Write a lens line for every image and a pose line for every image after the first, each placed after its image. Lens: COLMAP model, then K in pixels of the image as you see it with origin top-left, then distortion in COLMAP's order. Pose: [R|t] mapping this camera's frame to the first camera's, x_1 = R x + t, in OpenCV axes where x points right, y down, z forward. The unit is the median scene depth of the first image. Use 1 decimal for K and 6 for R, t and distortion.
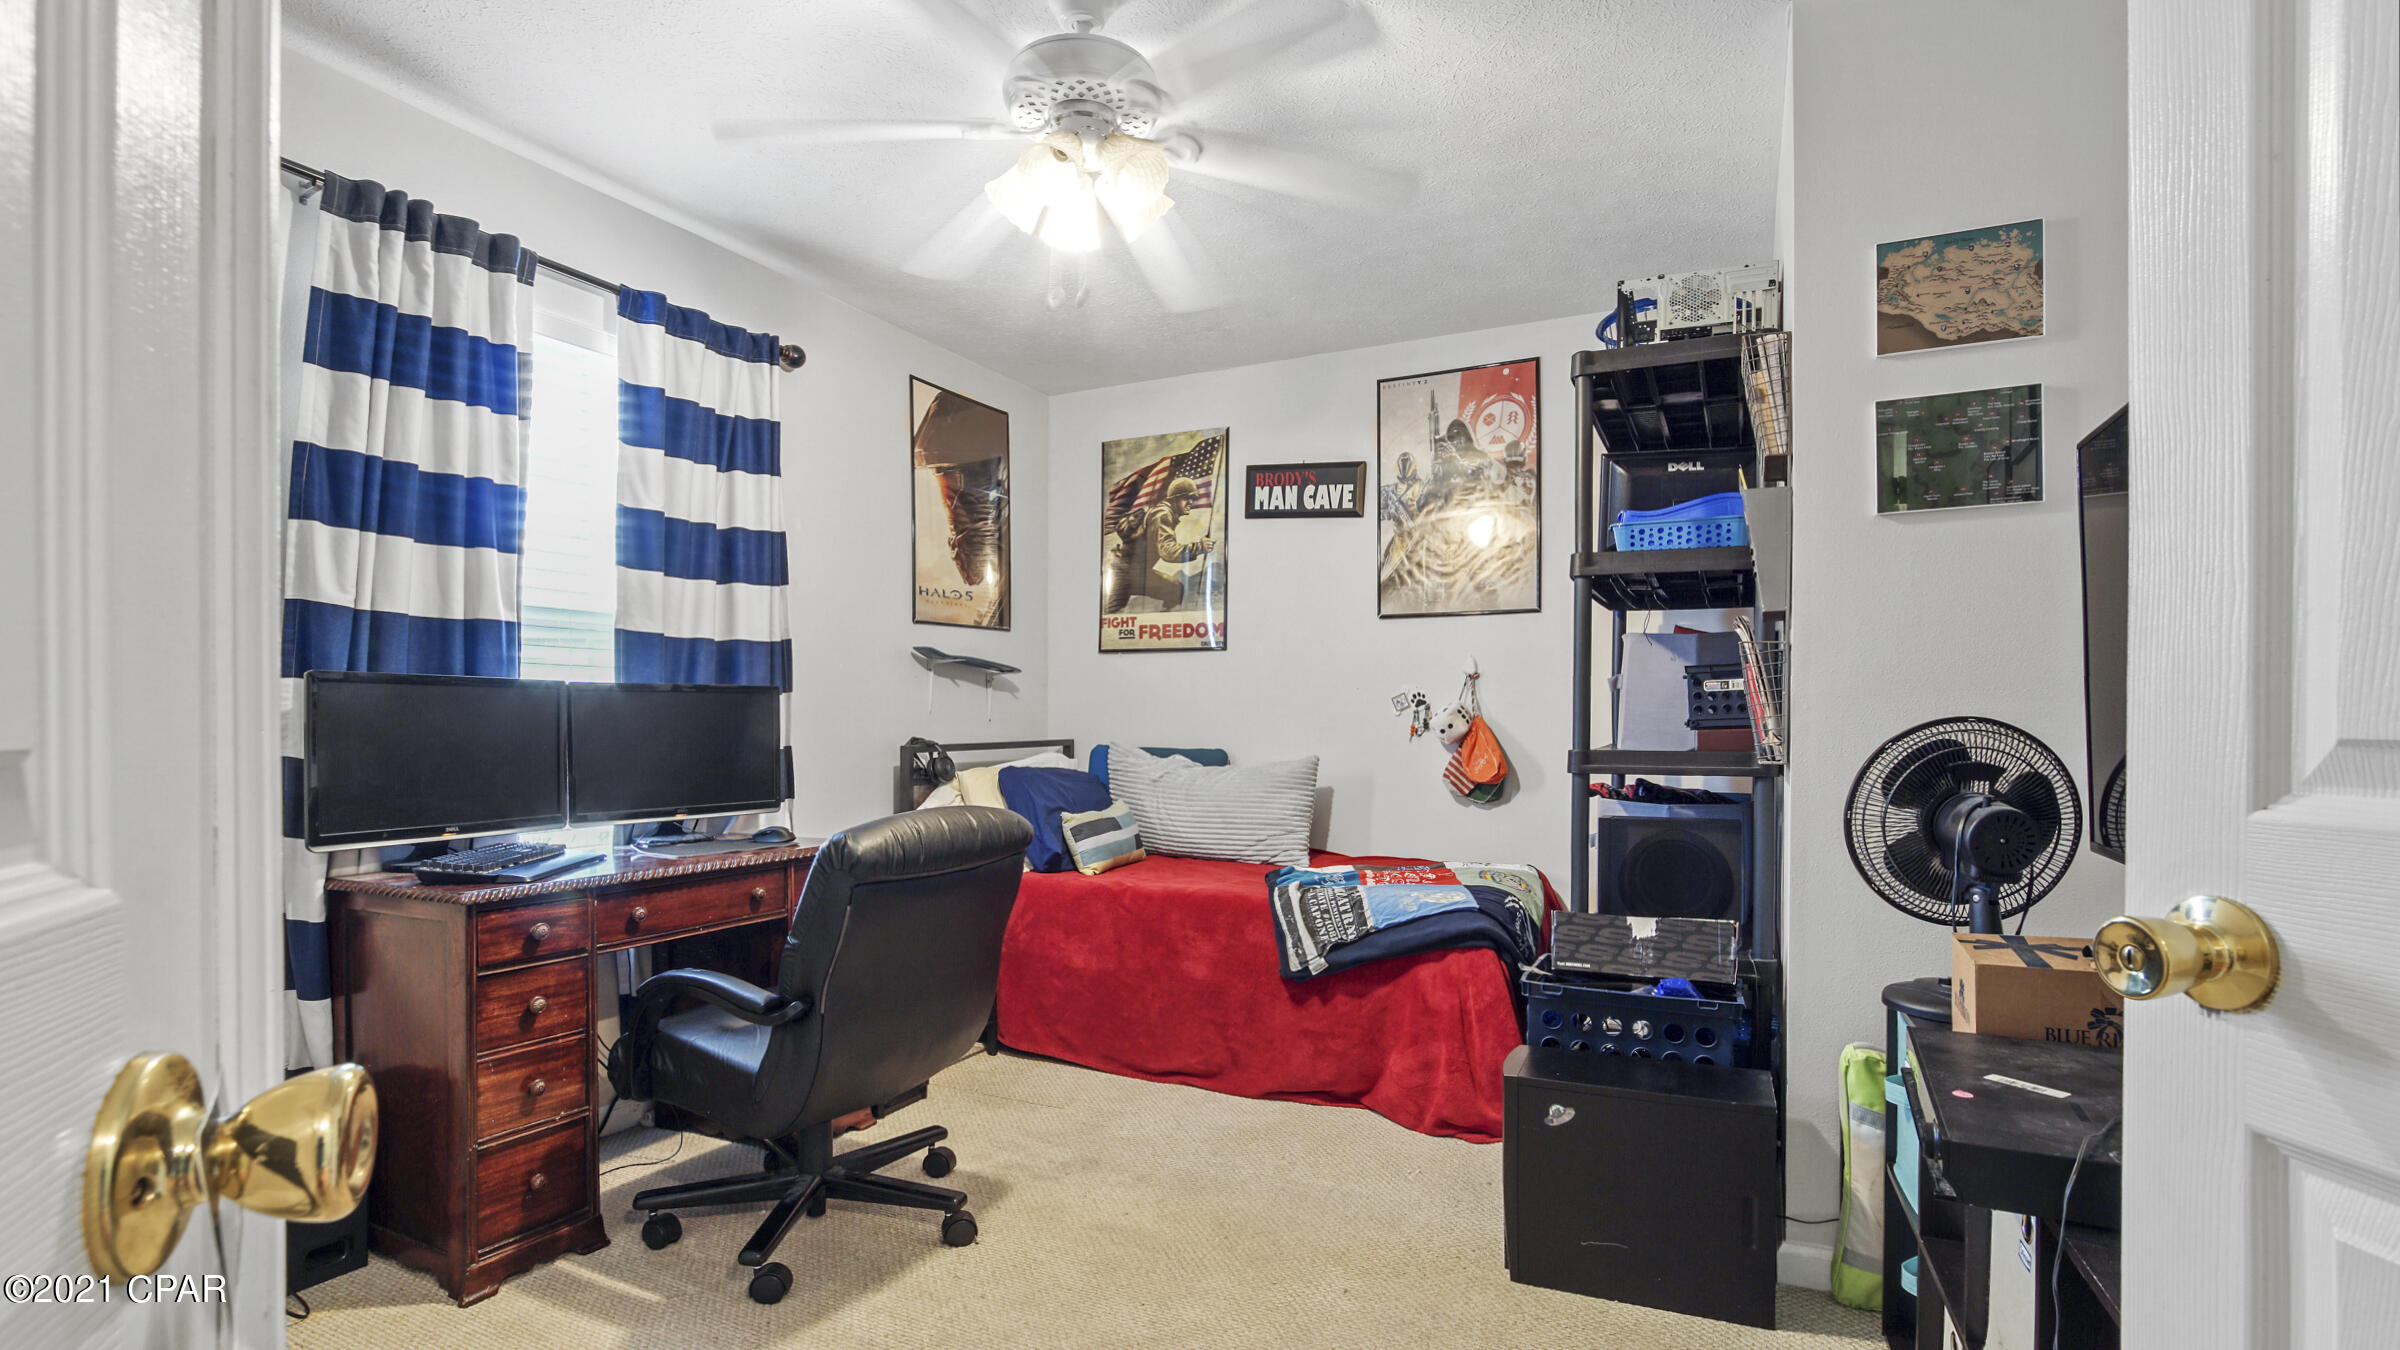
lens RADIAL K [[1076.1, 0, 1192.6], [0, 1076.1, 667.4], [0, 0, 1]] dist [-0.027944, 0.001331]
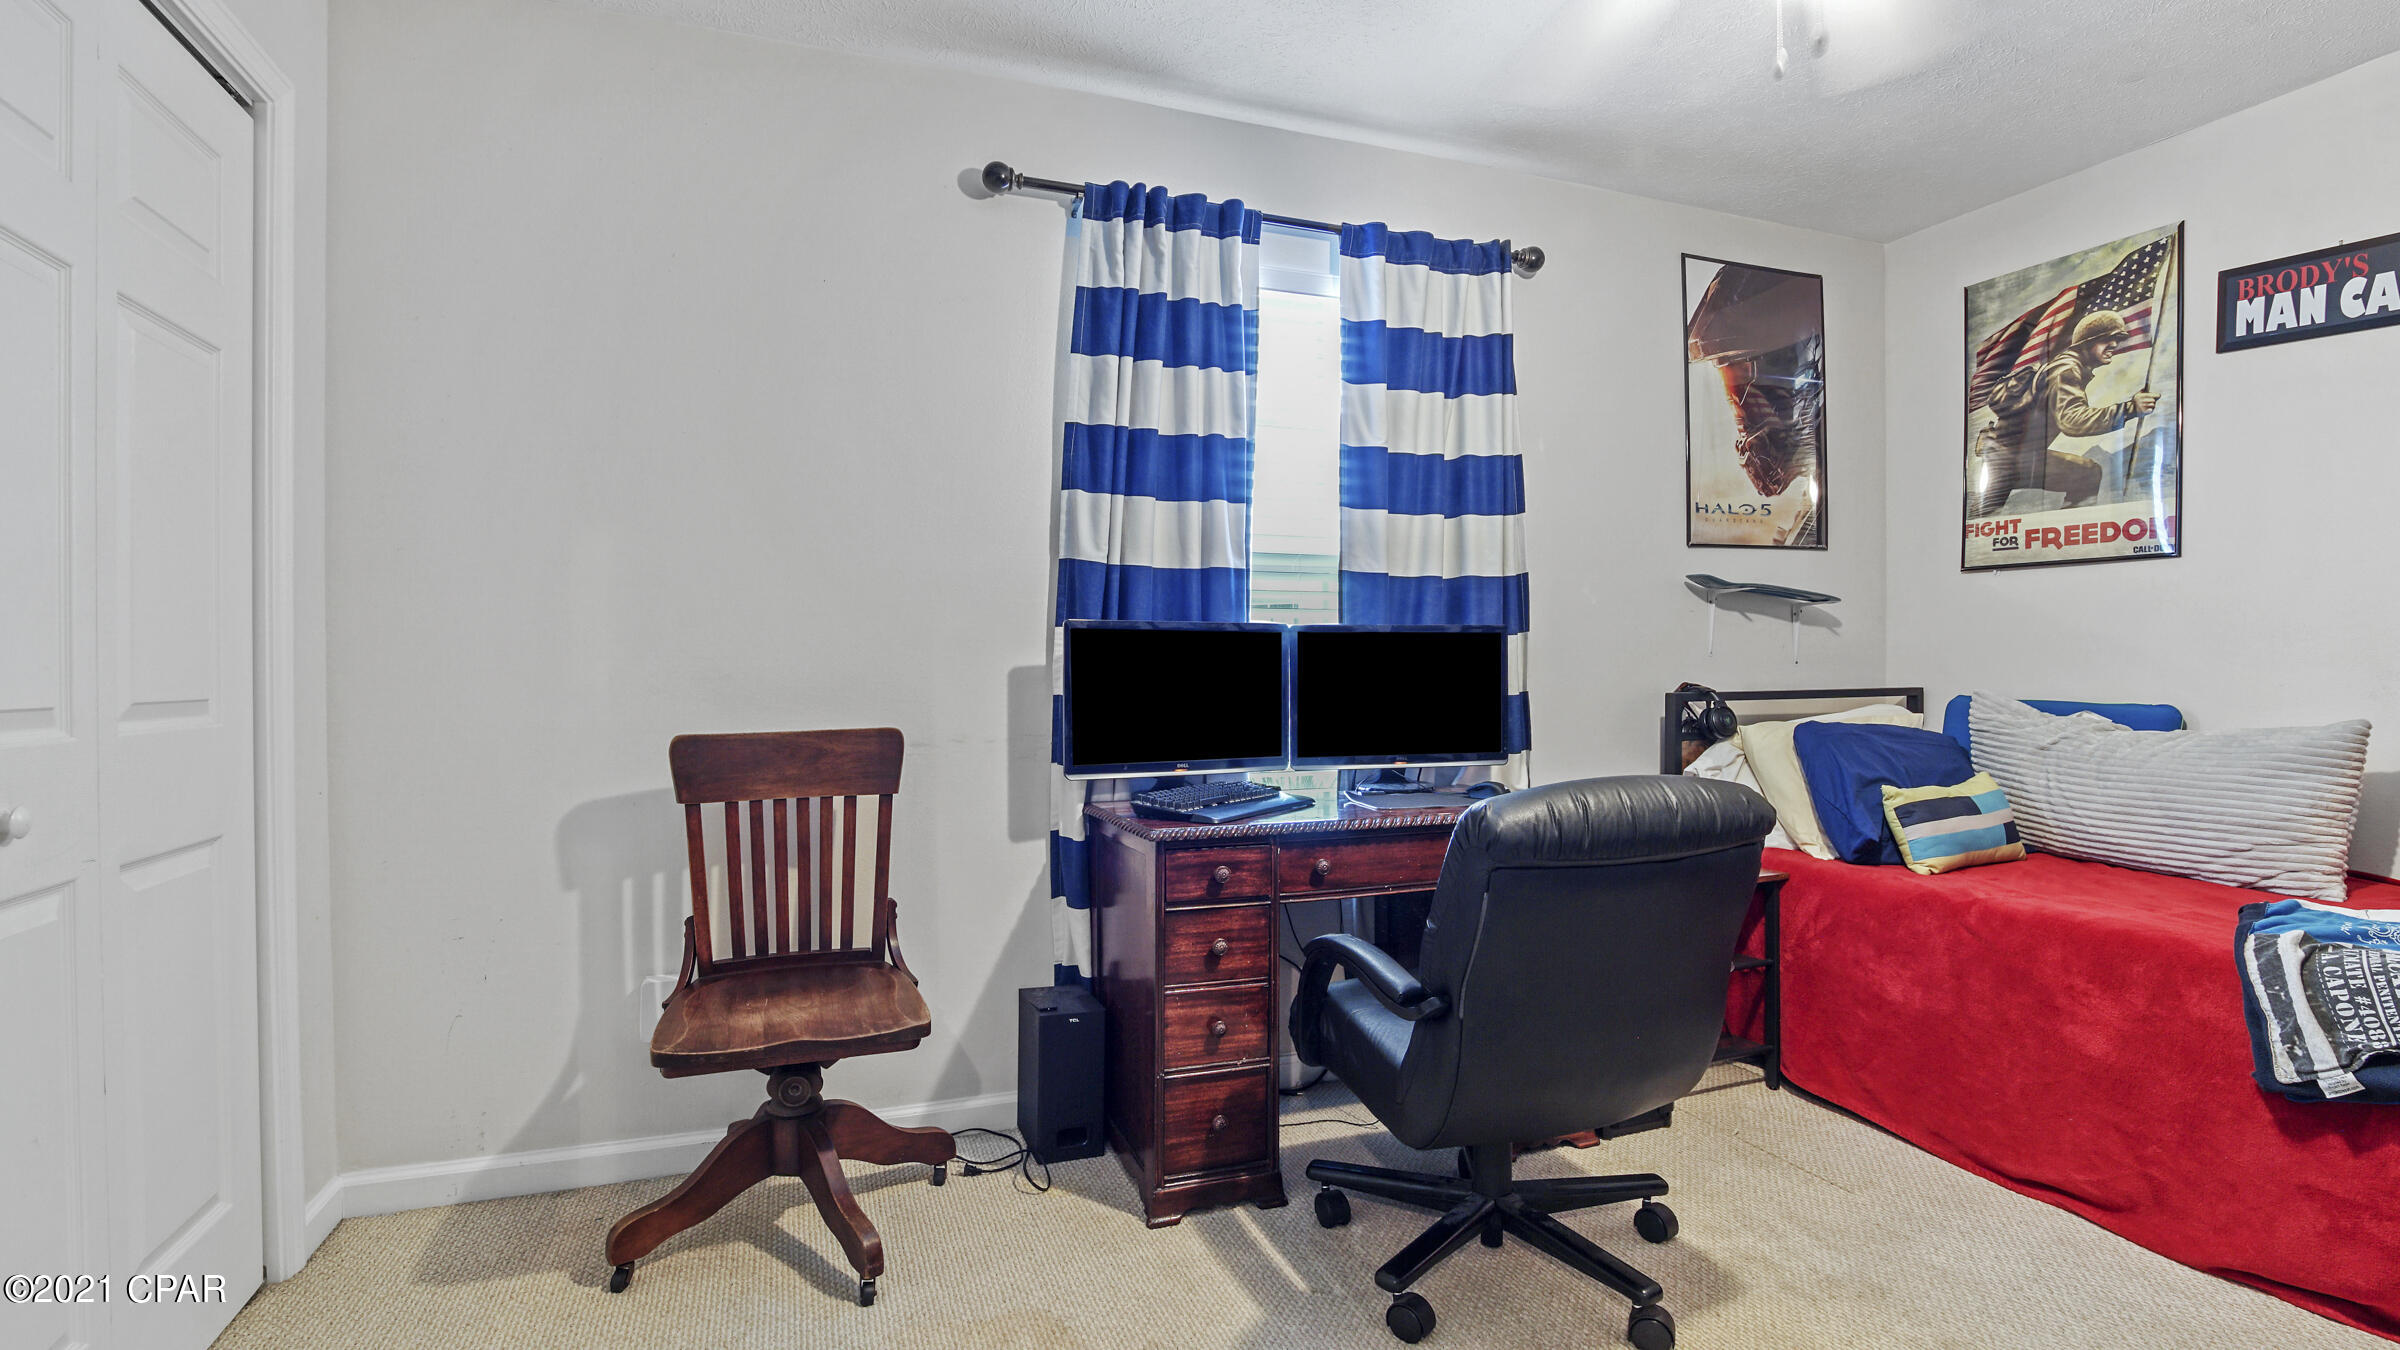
lens RADIAL K [[1105.0, 0, 1197.3], [0, 1105.0, 639.7], [0, 0, 1]] dist [-0.030047, 0.003955]
pose [[0.738168, -0.015183, -0.674446, 0.052201], [0.034145, 0.999306, 0.014874, 0.007836], [0.673752, -0.034008, 0.738175, 0.158163]]
